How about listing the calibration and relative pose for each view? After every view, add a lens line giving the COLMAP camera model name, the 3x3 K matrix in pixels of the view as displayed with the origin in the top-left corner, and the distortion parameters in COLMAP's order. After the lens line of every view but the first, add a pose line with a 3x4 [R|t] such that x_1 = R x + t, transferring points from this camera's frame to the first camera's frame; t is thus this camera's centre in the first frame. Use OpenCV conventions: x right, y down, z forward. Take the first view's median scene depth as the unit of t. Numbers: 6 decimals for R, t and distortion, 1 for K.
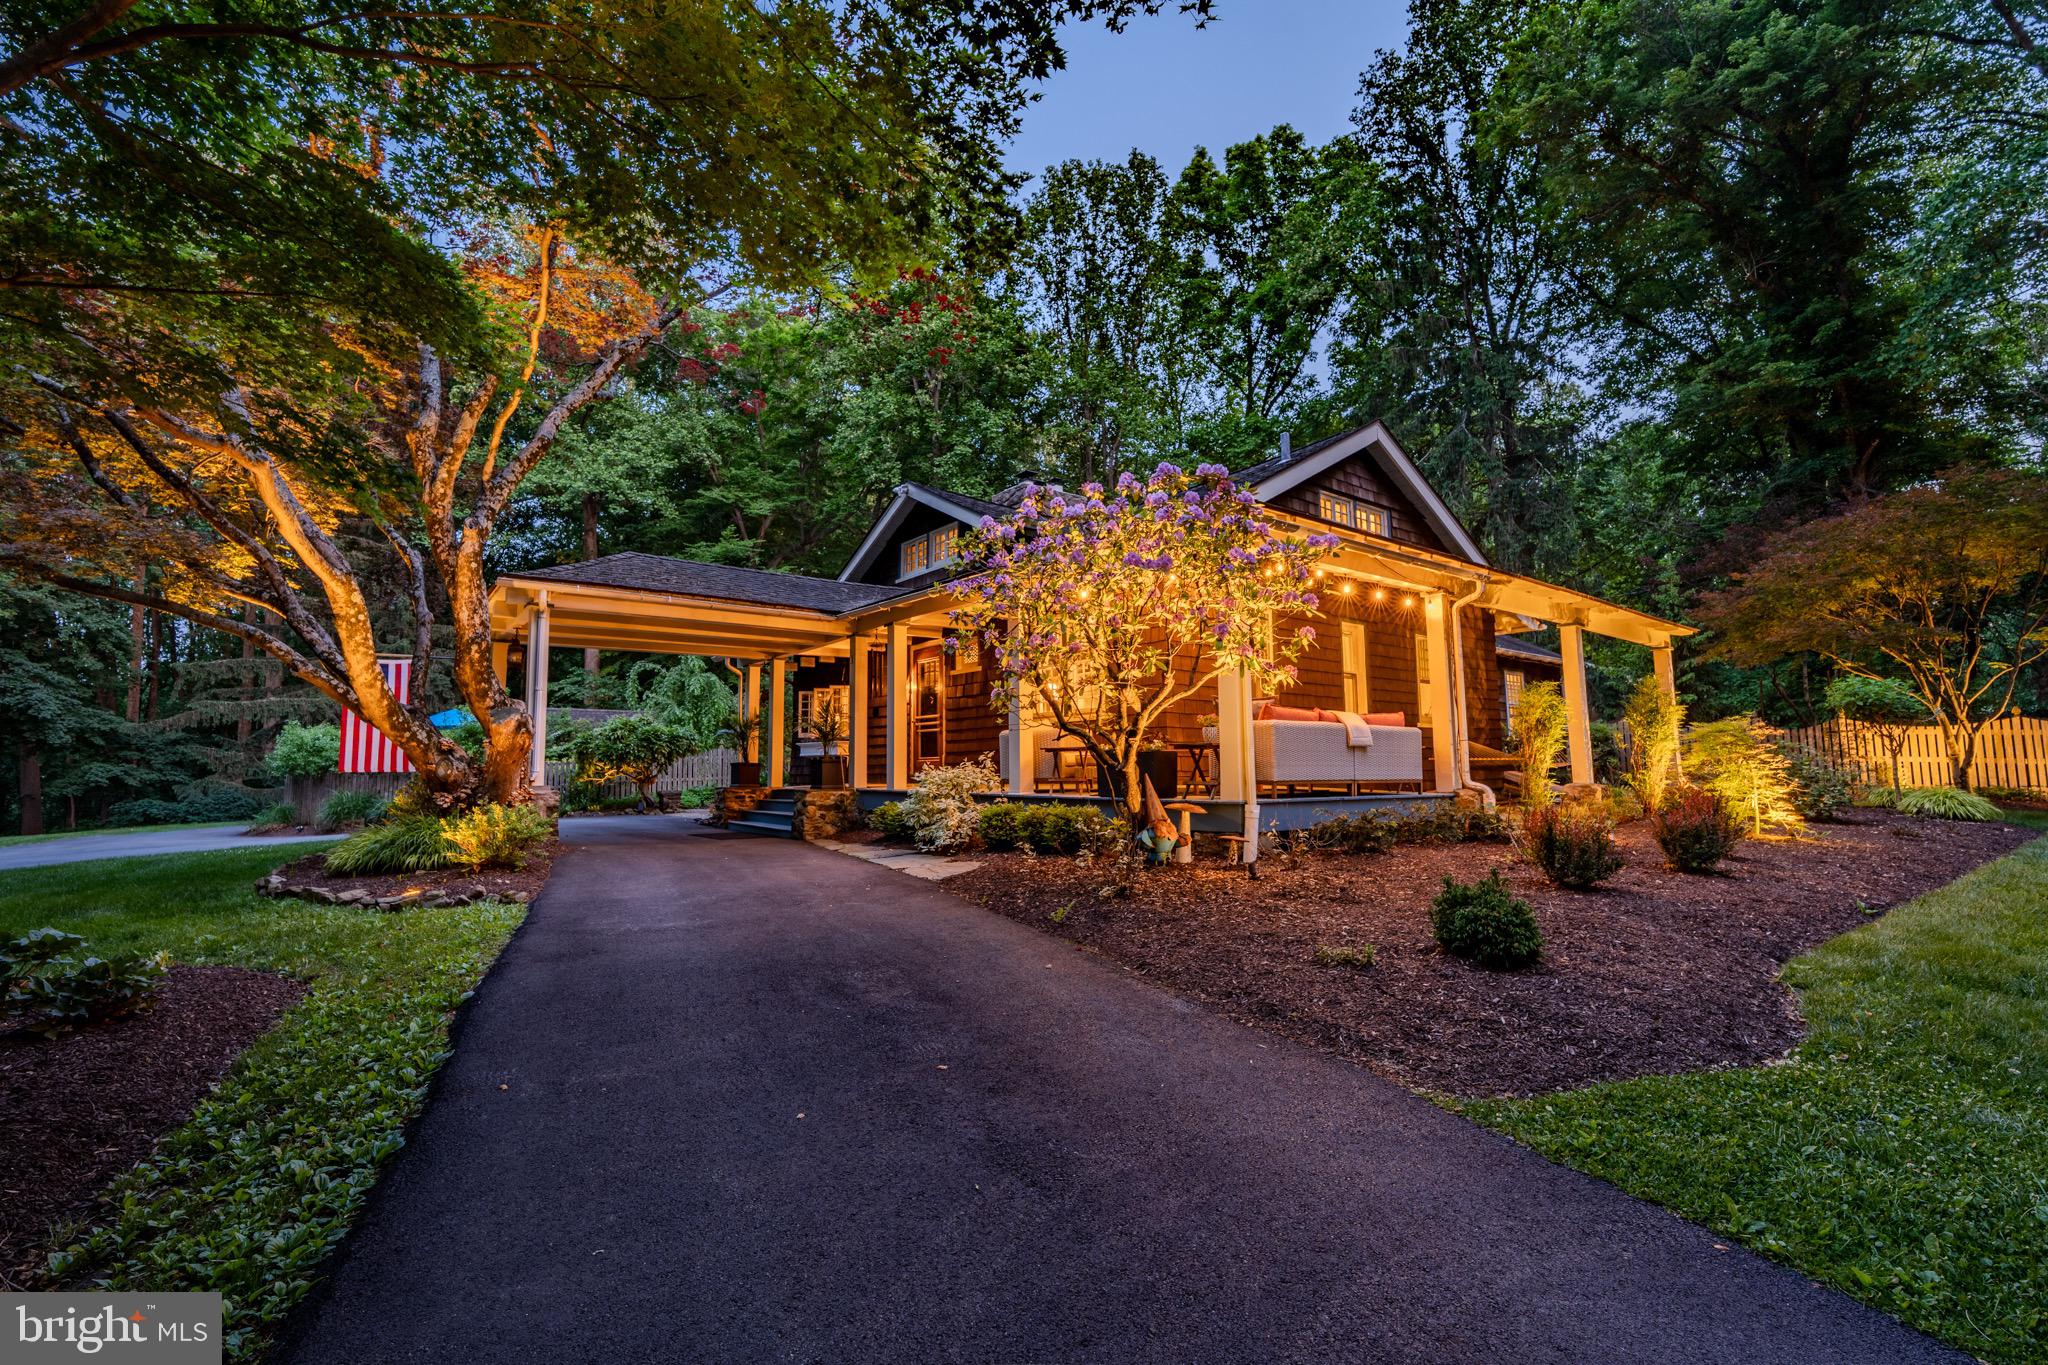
lens RADIAL K [[916.5, 0, 1020.6], [0, 916.5, 679.5], [0, 0, 1]] dist [-0.008164, 0.001018]
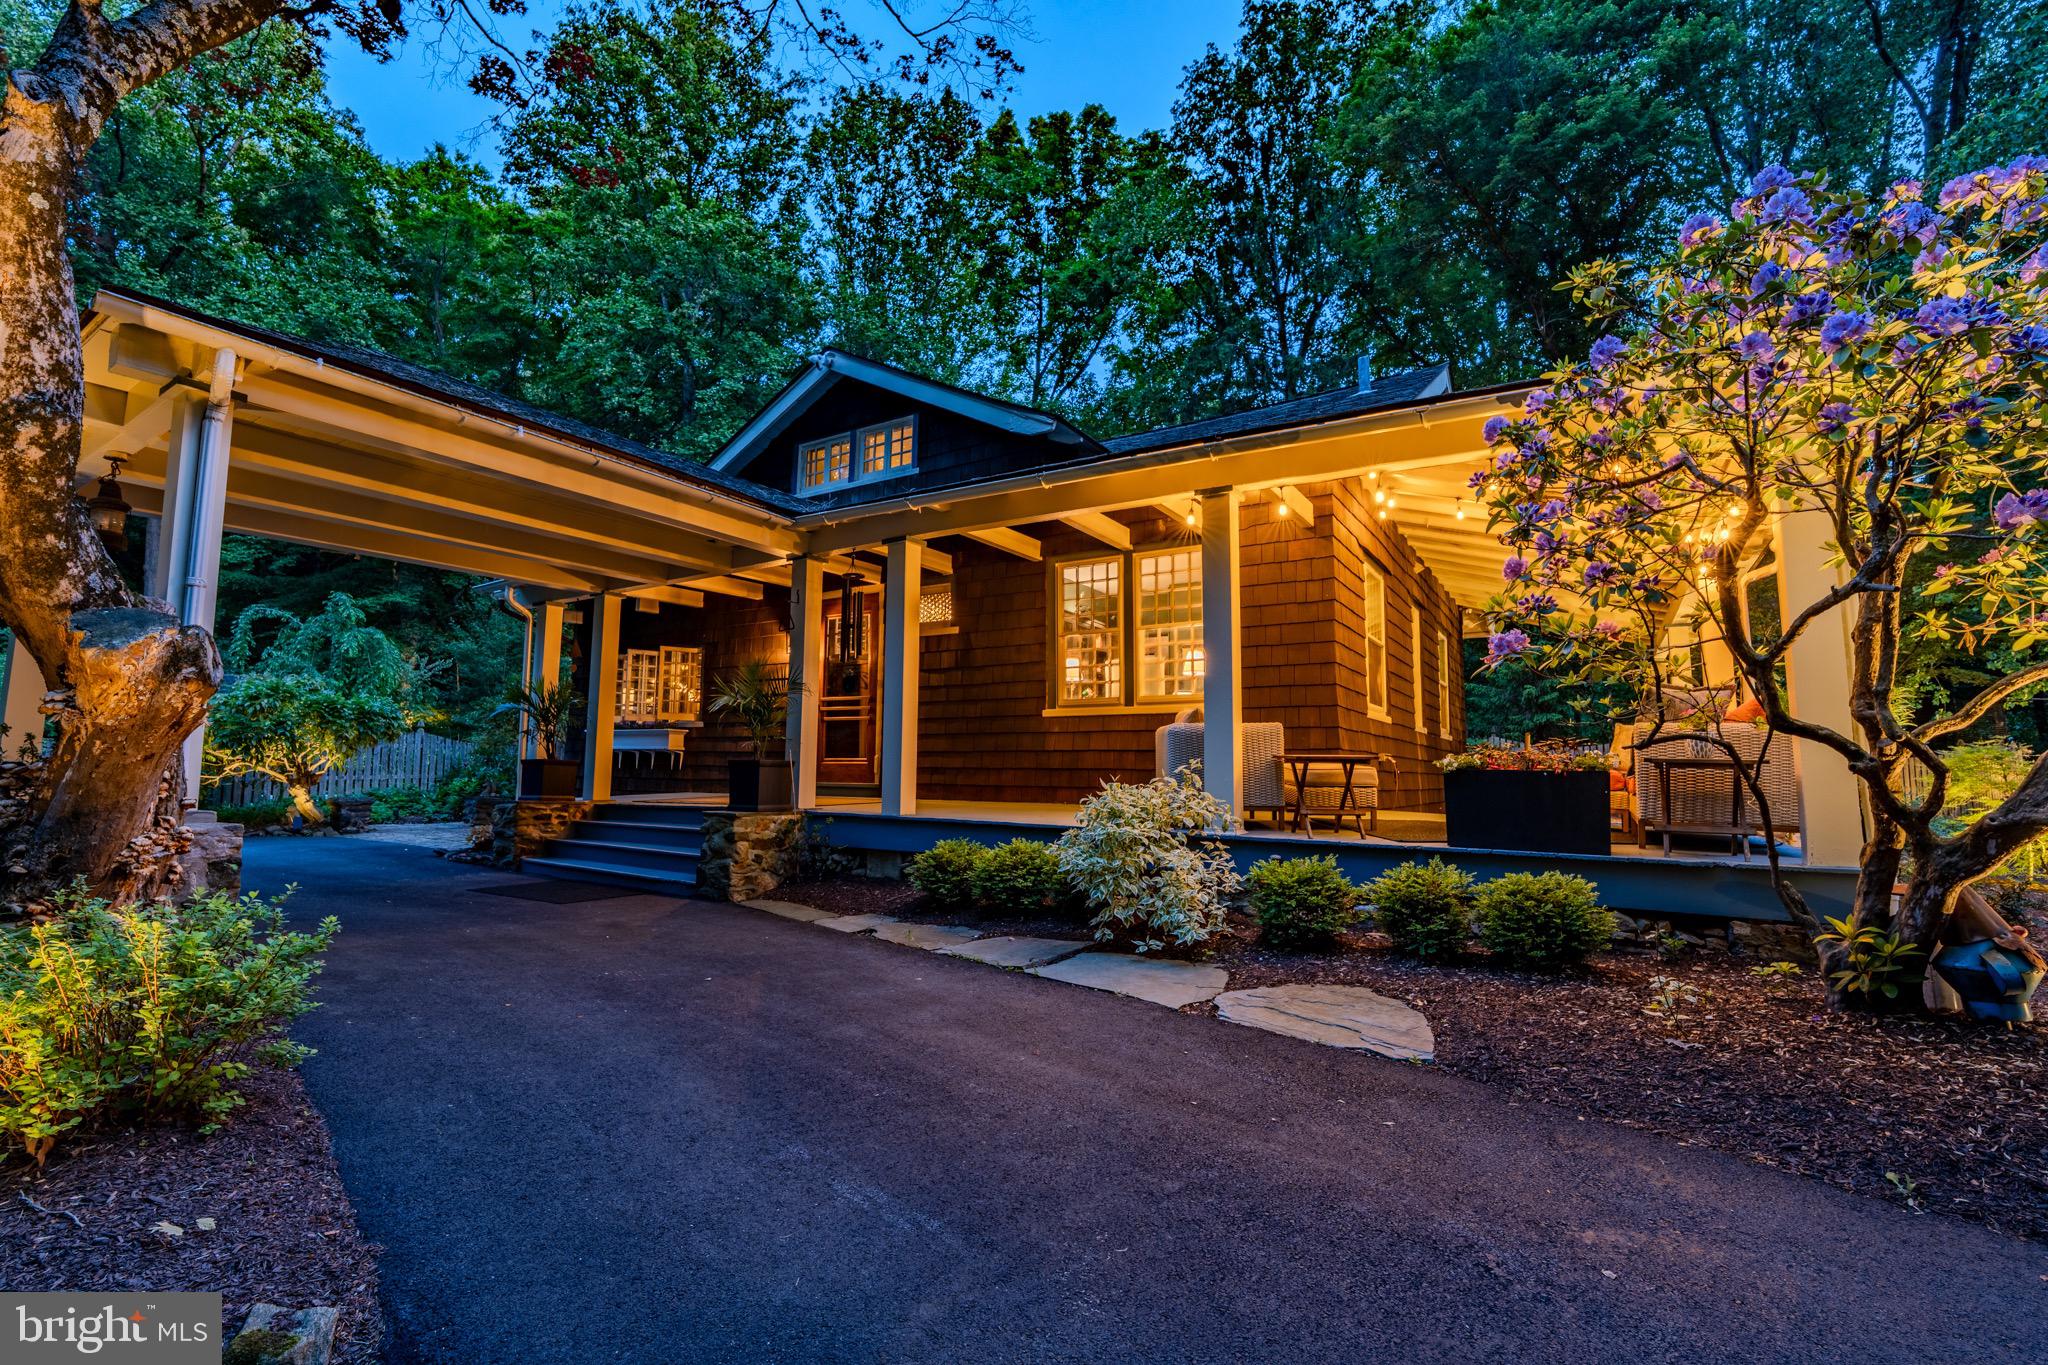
lens RADIAL K [[916.5, 0, 1025.0], [0, 916.5, 681.6], [0, 0, 1]] dist [-0.008164, 0.001018]
pose [[0.940758, 0.053786, 0.334785, -0.192389], [-0.054820, 0.998476, -0.006369, 0.023782], [-0.334618, -0.012361, 0.942273, 0.298648]]
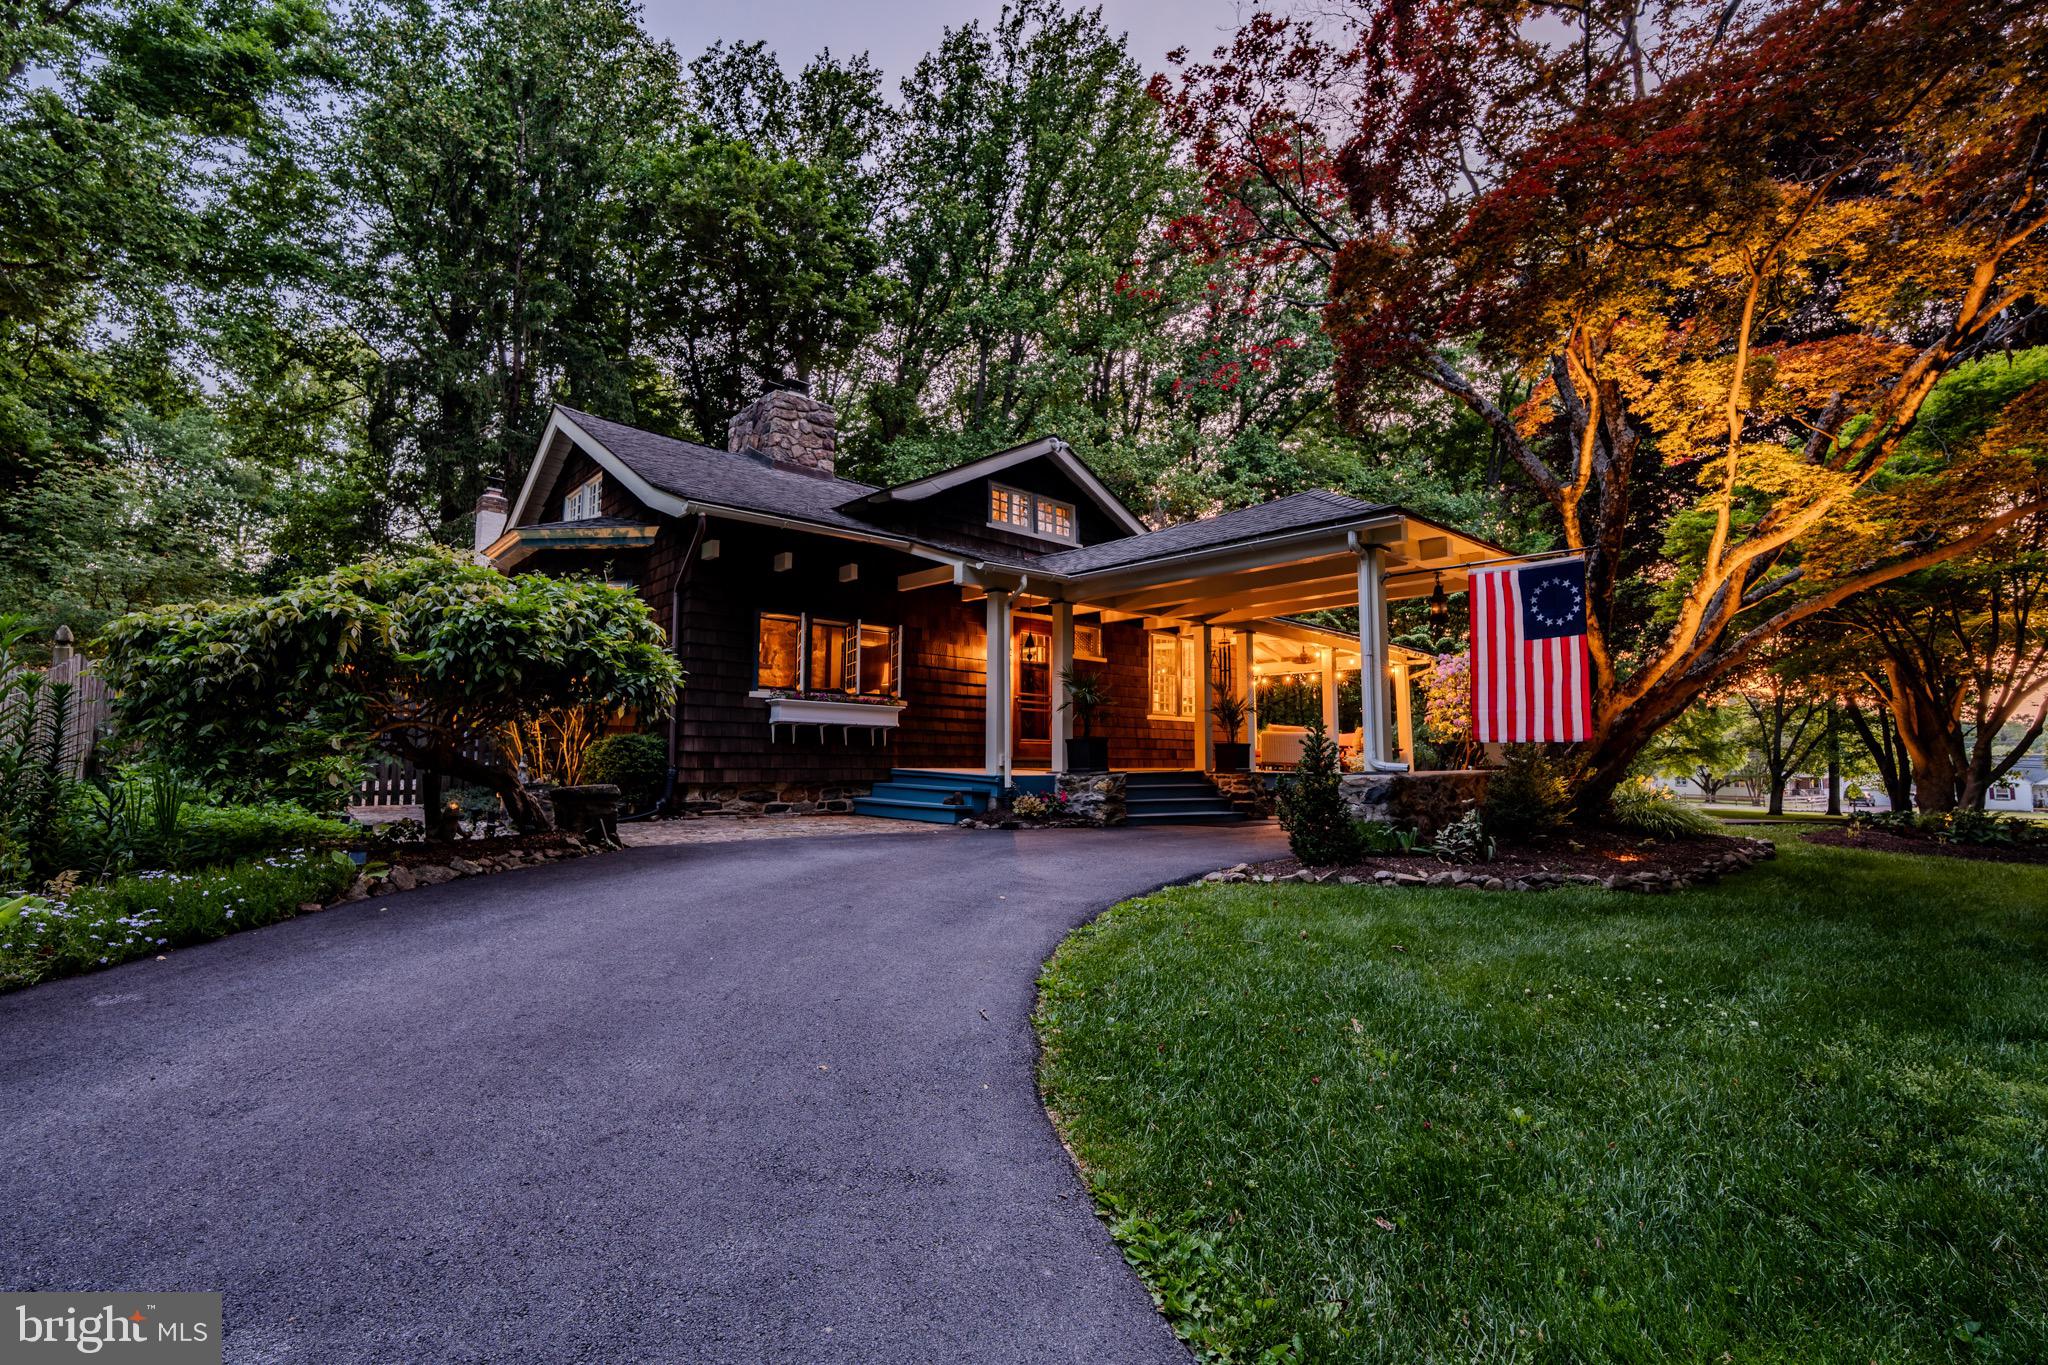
lens RADIAL K [[916.5, 0, 1022.4], [0, 916.5, 686.7], [0, 0, 1]] dist [-0.008164, 0.001018]
pose [[-0.045155, 0.097129, 0.994247, -0.857848], [-0.114355, 0.988217, -0.101734, 0.106475], [-0.992413, -0.118291, -0.033515, 0.886401]]
